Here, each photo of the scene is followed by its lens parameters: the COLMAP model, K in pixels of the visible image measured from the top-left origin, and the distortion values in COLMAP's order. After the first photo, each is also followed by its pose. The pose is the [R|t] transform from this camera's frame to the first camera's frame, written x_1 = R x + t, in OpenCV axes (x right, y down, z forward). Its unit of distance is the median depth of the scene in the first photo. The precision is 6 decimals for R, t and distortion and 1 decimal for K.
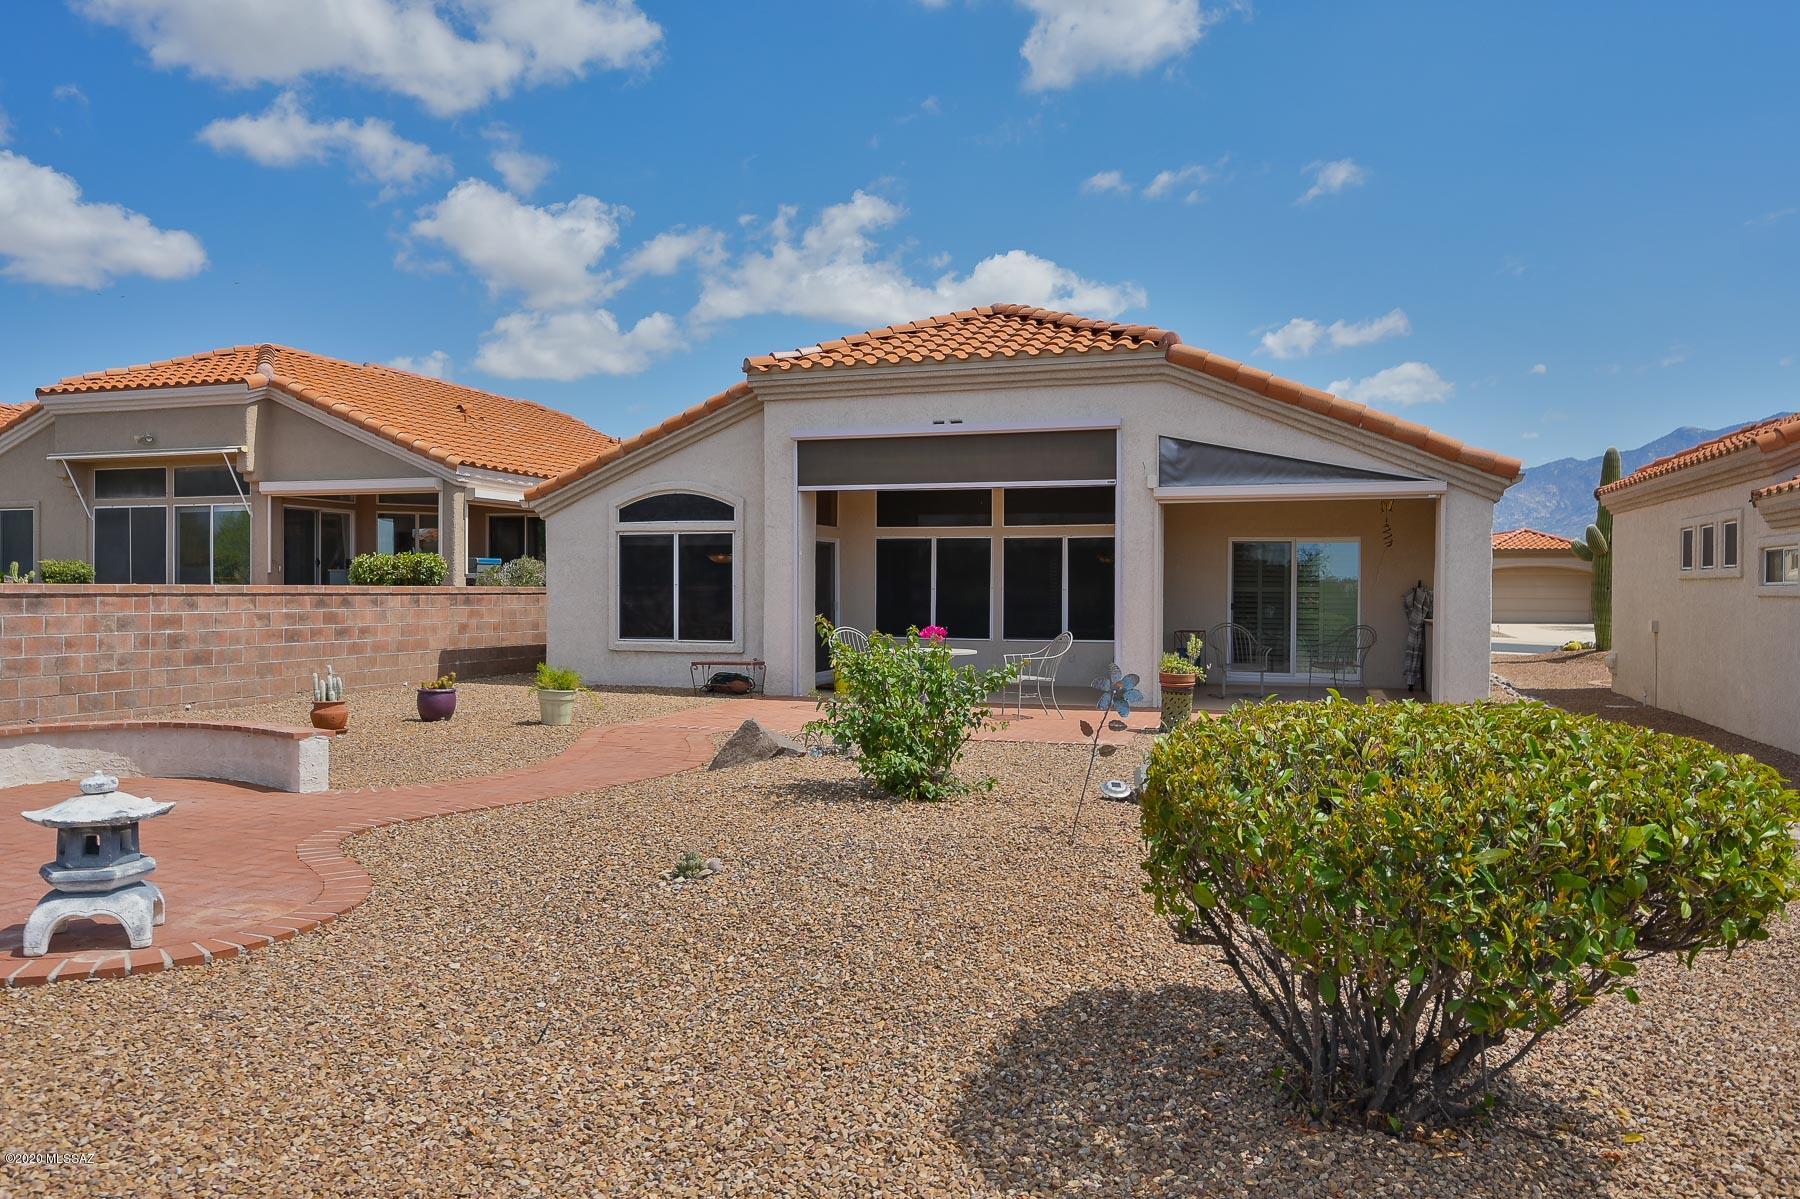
lens RADIAL K [[1190.5, 0, 898.0], [0, 1190.5, 598.9], [0, 0, 1]] dist [-0.008582, -0.000239]
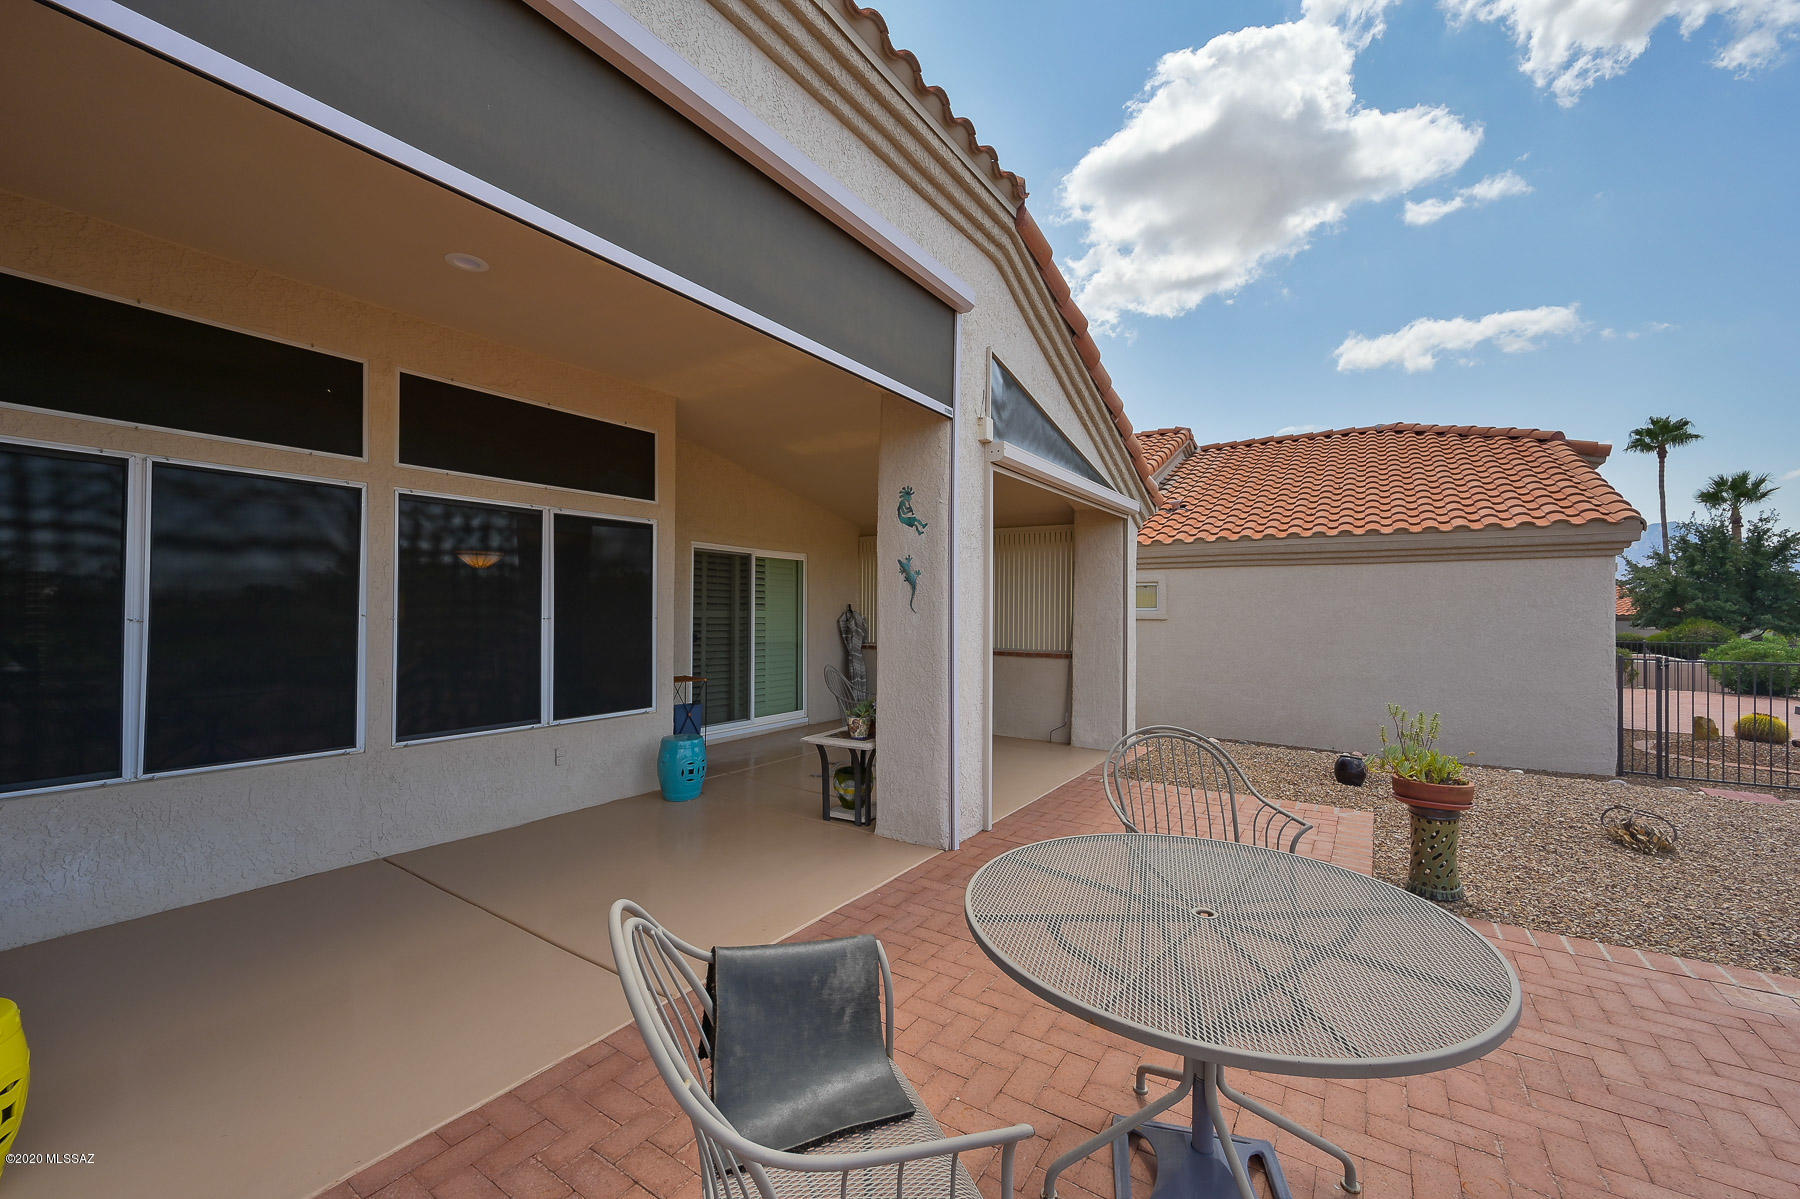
lens RADIAL K [[710.0, 0, 897.2], [0, 710.0, 596.9], [0, 0, 1]] dist [-0.000337, 0.000056]
pose [[0.290440, 0.015183, 0.956773, -0.098861], [-0.000325, 0.999876, -0.015769, -0.012270], [-0.956893, 0.004269, 0.290408, 0.806176]]
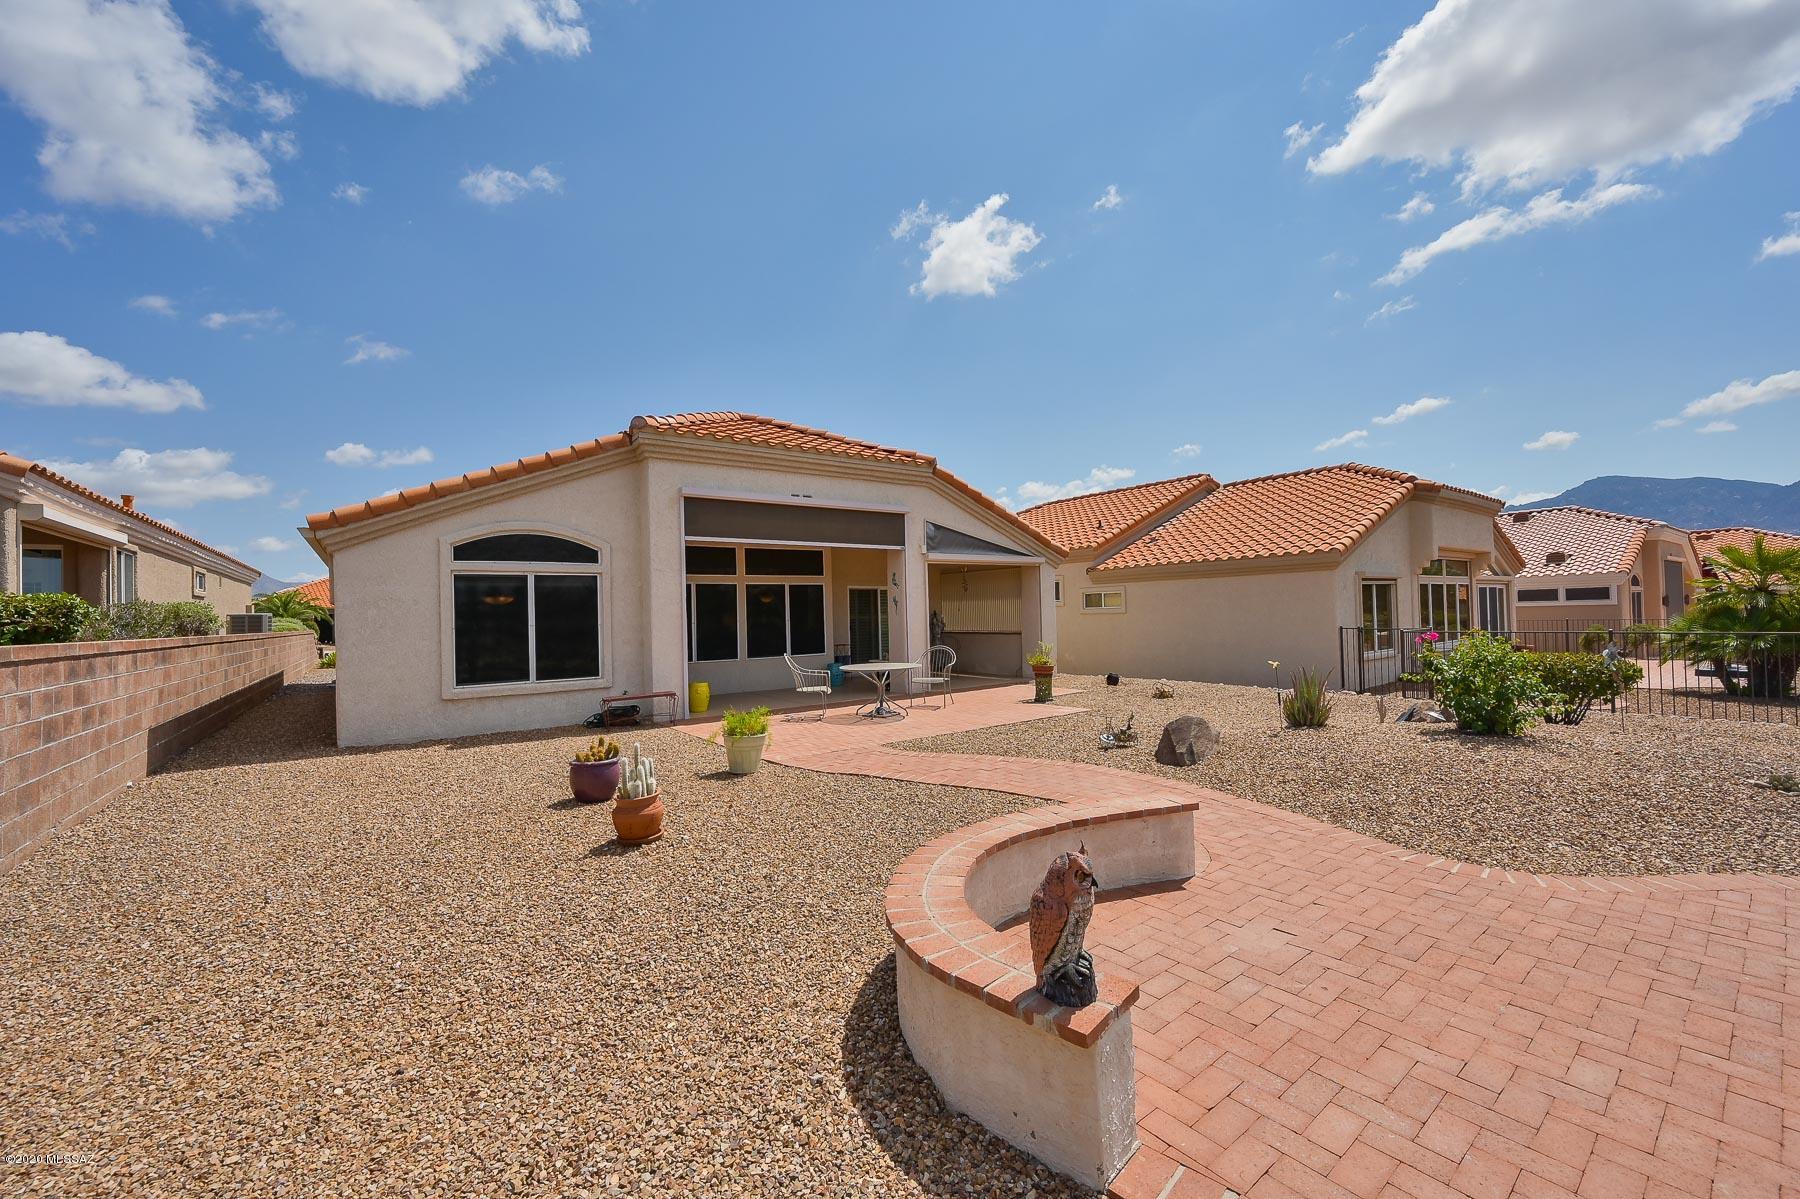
lens RADIAL K [[710.0, 0, 901.2], [0, 710.0, 606.6], [0, 0, 1]] dist [-0.000337, 0.000056]
pose [[0.583399, -0.010623, 0.812116, -0.490557], [0.034325, 0.999344, -0.011586, -0.010458], [-0.811460, 0.034635, 0.583381, 0.404392]]
